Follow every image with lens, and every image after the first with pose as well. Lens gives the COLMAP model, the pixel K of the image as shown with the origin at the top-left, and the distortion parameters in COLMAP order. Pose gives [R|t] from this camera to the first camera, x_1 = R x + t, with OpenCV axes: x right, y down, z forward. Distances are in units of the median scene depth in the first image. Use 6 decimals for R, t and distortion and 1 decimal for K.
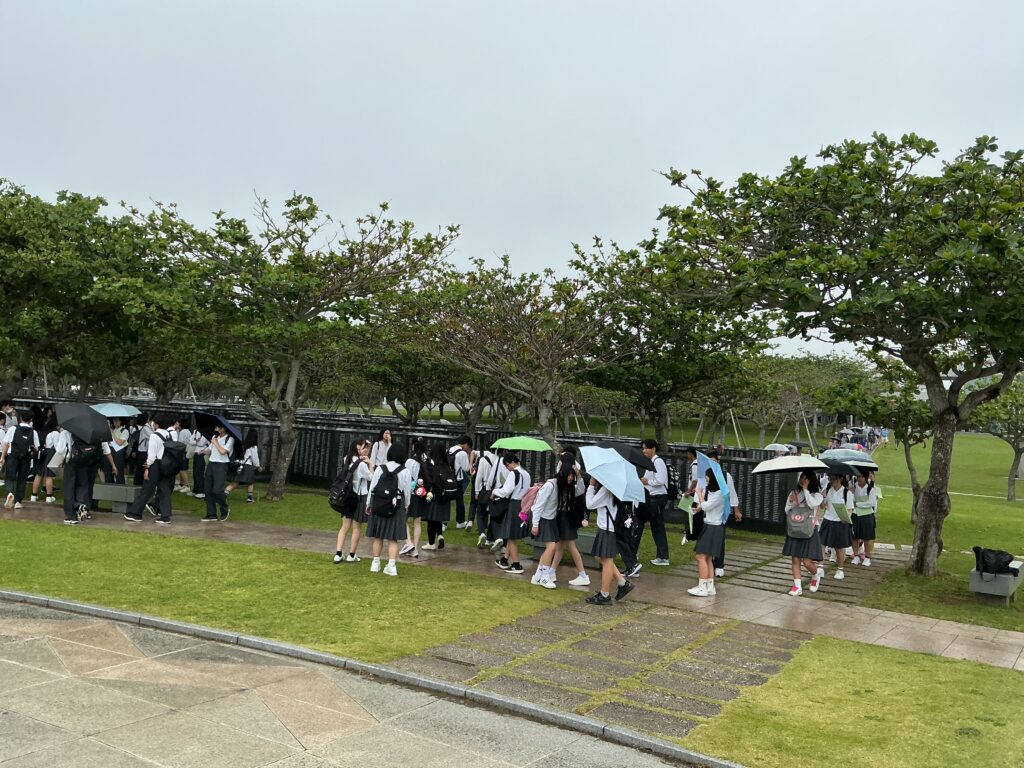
lens RADIAL K [[847.4, 0, 512.0], [0, 847.4, 384.0], [0, 0, 1]] dist [0.120955, -0.244077]
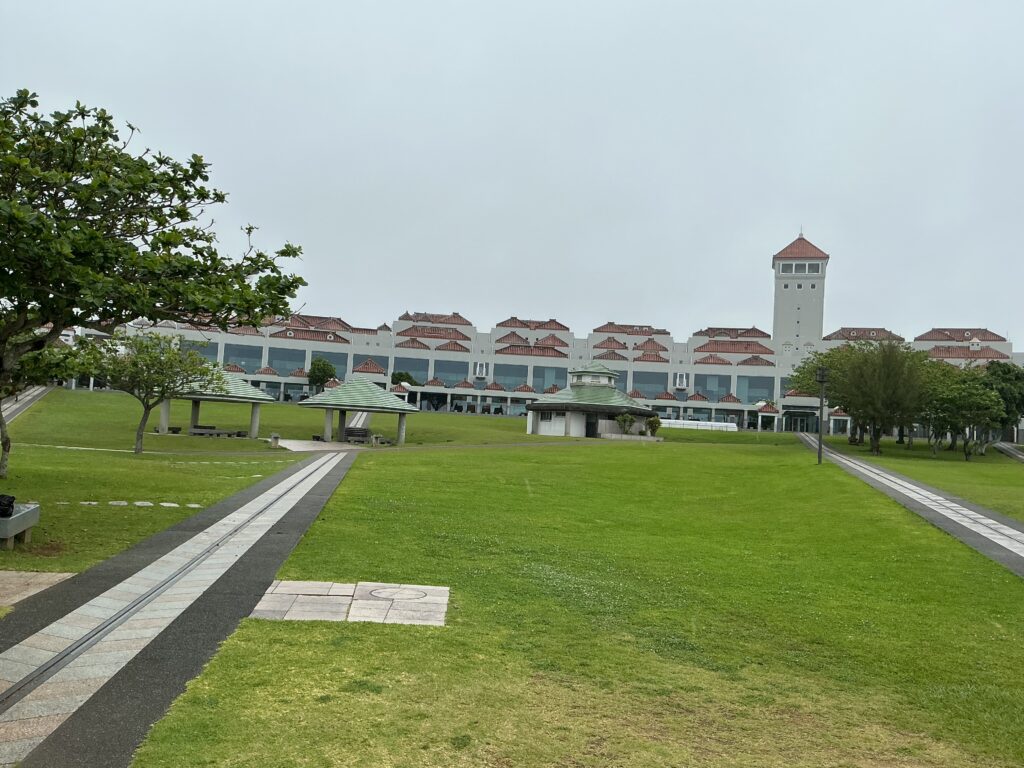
lens RADIAL K [[847.4, 0, 512.0], [0, 847.4, 384.0], [0, 0, 1]] dist [0.120955, -0.244077]
pose [[0.631843, 0.020253, 0.774832, 0.132345], [-0.056645, 0.998192, 0.020101, 0.004440], [-0.773024, -0.056591, 0.631847, -0.096135]]
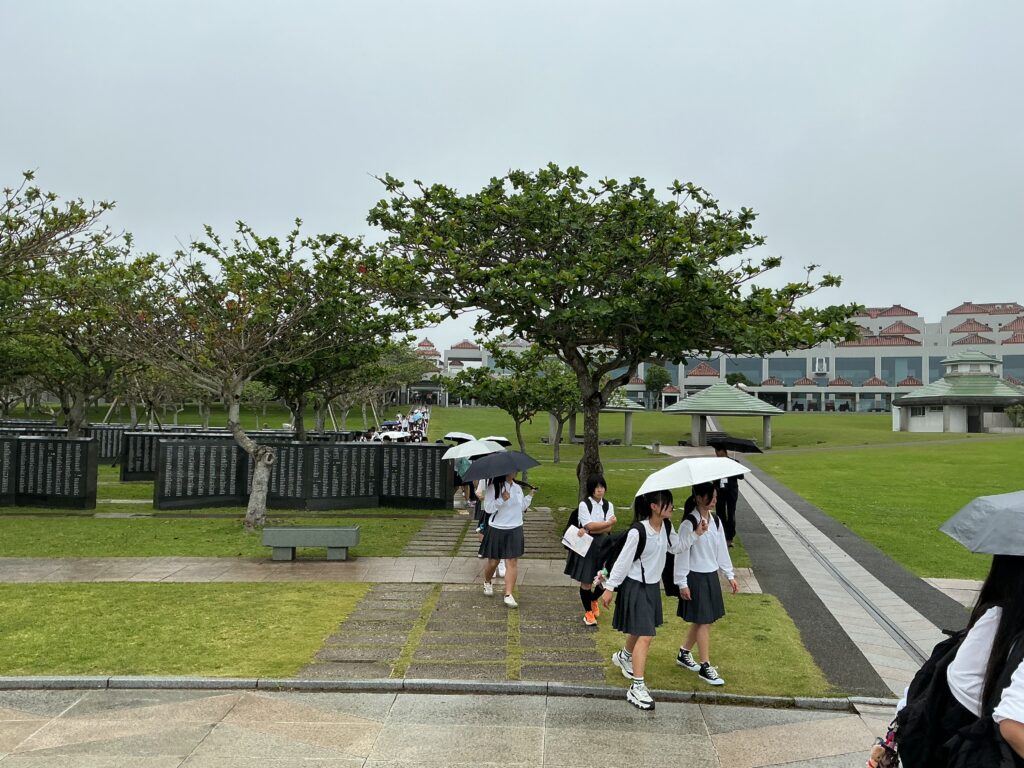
lens RADIAL K [[847.4, 0, 512.0], [0, 847.4, 384.0], [0, 0, 1]] dist [0.120955, -0.244077]
pose [[0.861062, -0.023221, 0.507969, -0.232762], [0.011839, 0.999601, 0.025627, -0.019166], [-0.508361, -0.016053, 0.860994, 0.009819]]
